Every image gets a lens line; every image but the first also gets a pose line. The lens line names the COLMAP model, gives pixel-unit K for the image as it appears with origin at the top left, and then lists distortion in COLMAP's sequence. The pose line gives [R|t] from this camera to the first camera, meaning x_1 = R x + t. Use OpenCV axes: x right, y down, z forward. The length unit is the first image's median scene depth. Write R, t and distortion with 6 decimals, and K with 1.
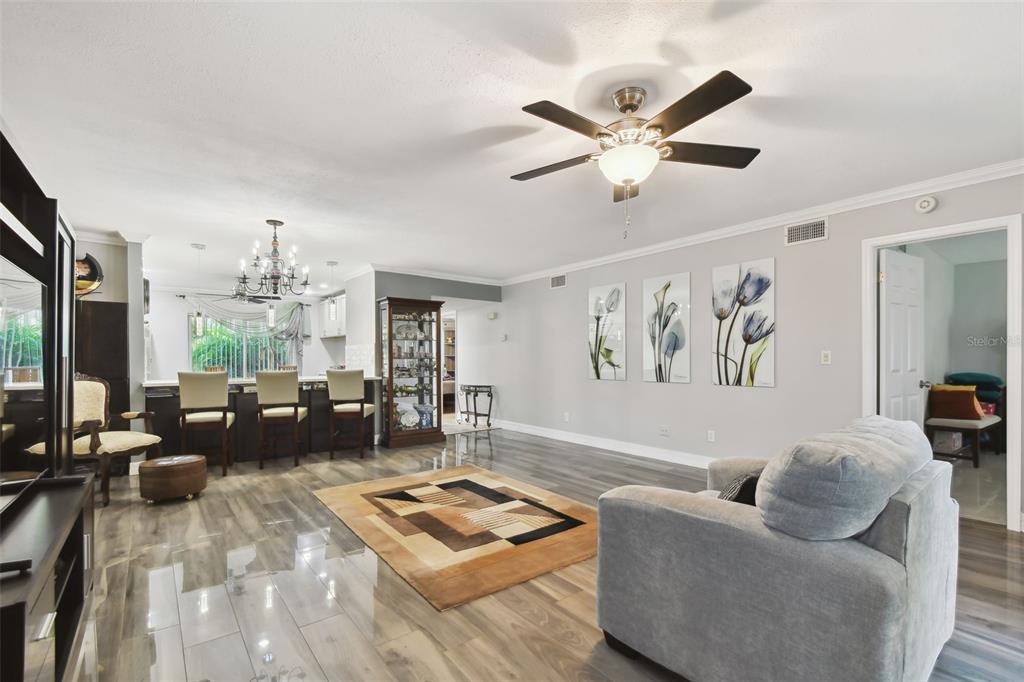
lens RADIAL K [[450.3, 0, 515.6], [0, 450.3, 357.6], [0, 0, 1]] dist [0.003950, -0.000086]
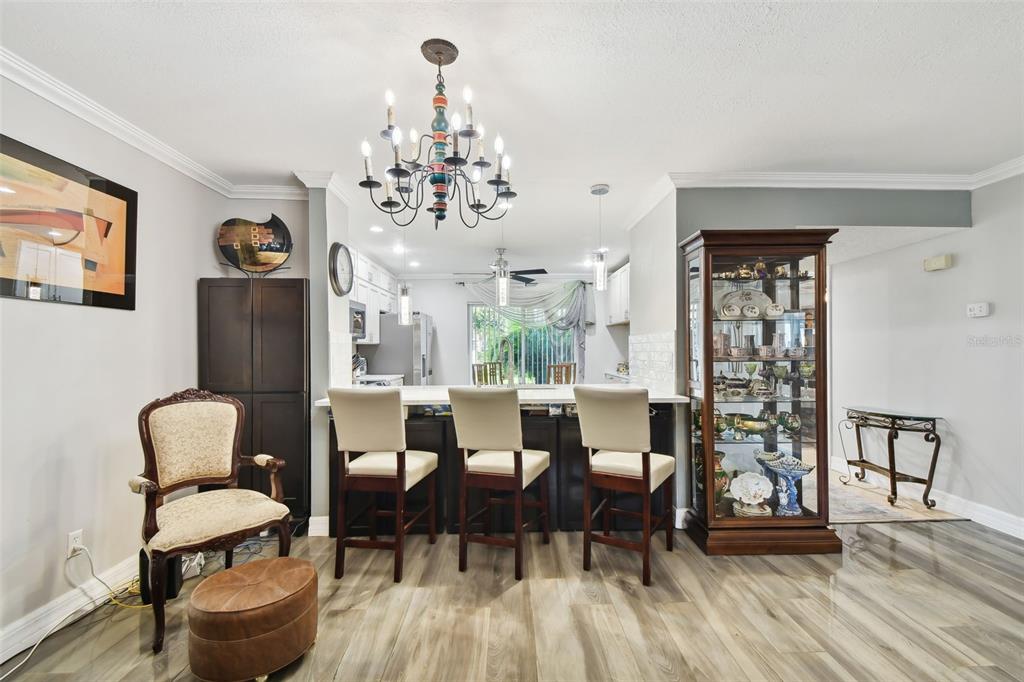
lens RADIAL K [[463.1, 0, 523.9], [0, 463.1, 349.9], [0, 0, 1]] dist [0.000473, -0.000770]
pose [[0.808606, -0.000394, -0.588351, -0.143121], [0.005151, 0.999966, 0.006409, -0.013439], [0.588328, -0.008213, 0.808581, 0.475408]]
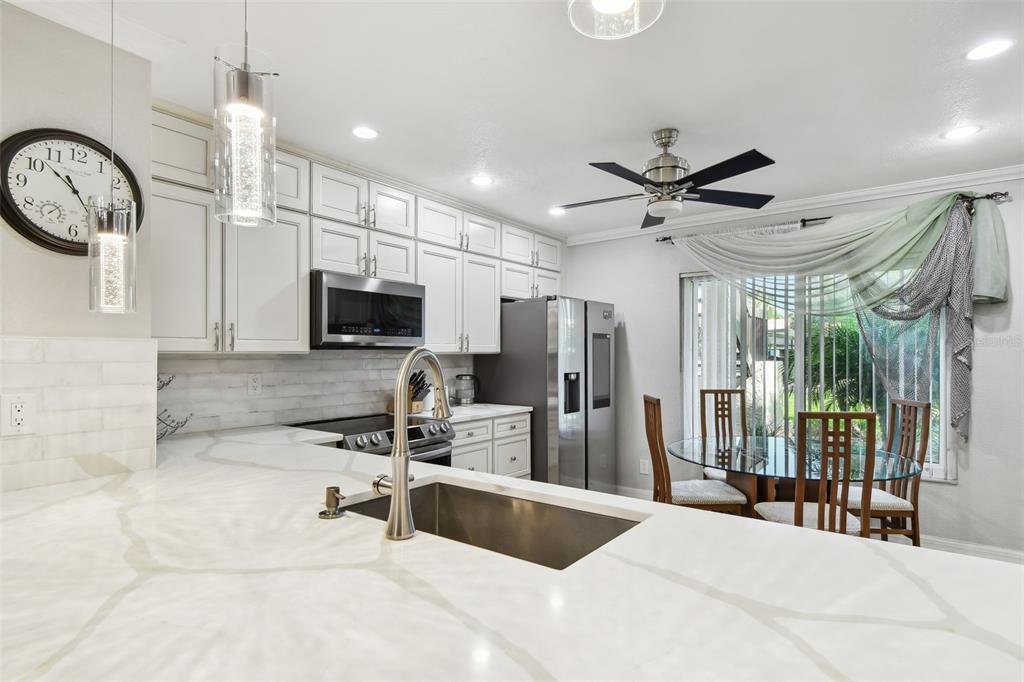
lens RADIAL K [[528.1, 0, 526.2], [0, 528.1, 348.9], [0, 0, 1]] dist [0.019868, -0.000289]
pose [[0.269770, -0.005493, -0.962909, -0.312369], [0.003257, 0.999983, -0.004792, -0.023697], [0.962919, -0.001843, 0.269783, 0.934183]]
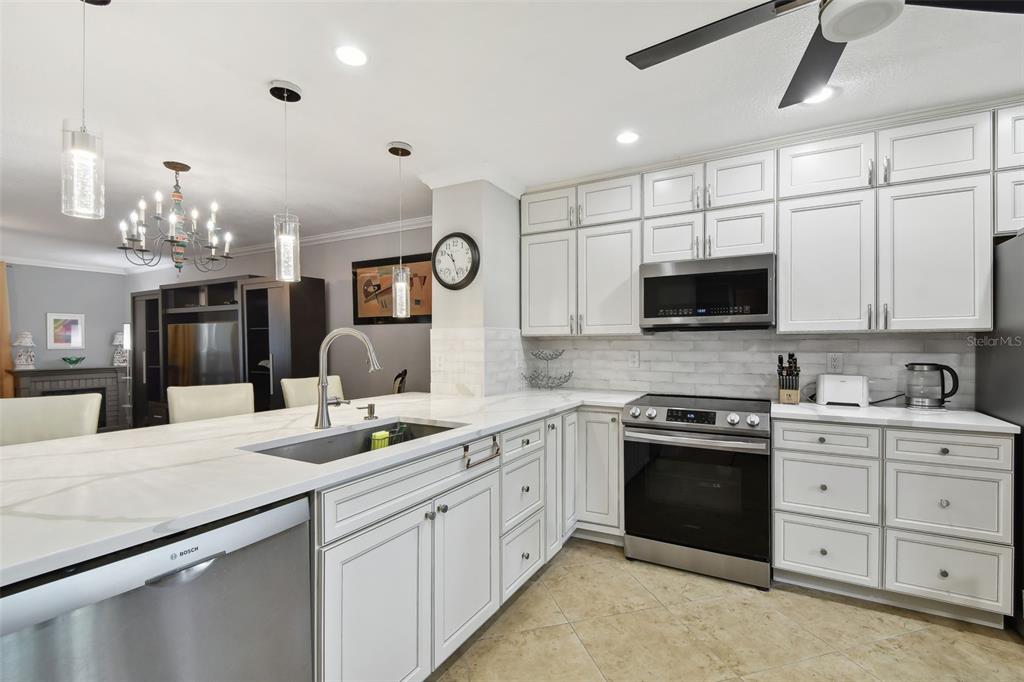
lens RADIAL K [[454.3, 0, 512.0], [0, 454.3, 341.0], [0, 0, 1]] dist [0.002800, -0.000149]
pose [[-0.923904, 0.005911, -0.382578, -0.499049], [0.008867, 0.999943, -0.005964, -0.014559], [0.382521, -0.008903, -0.923904, 1.258750]]
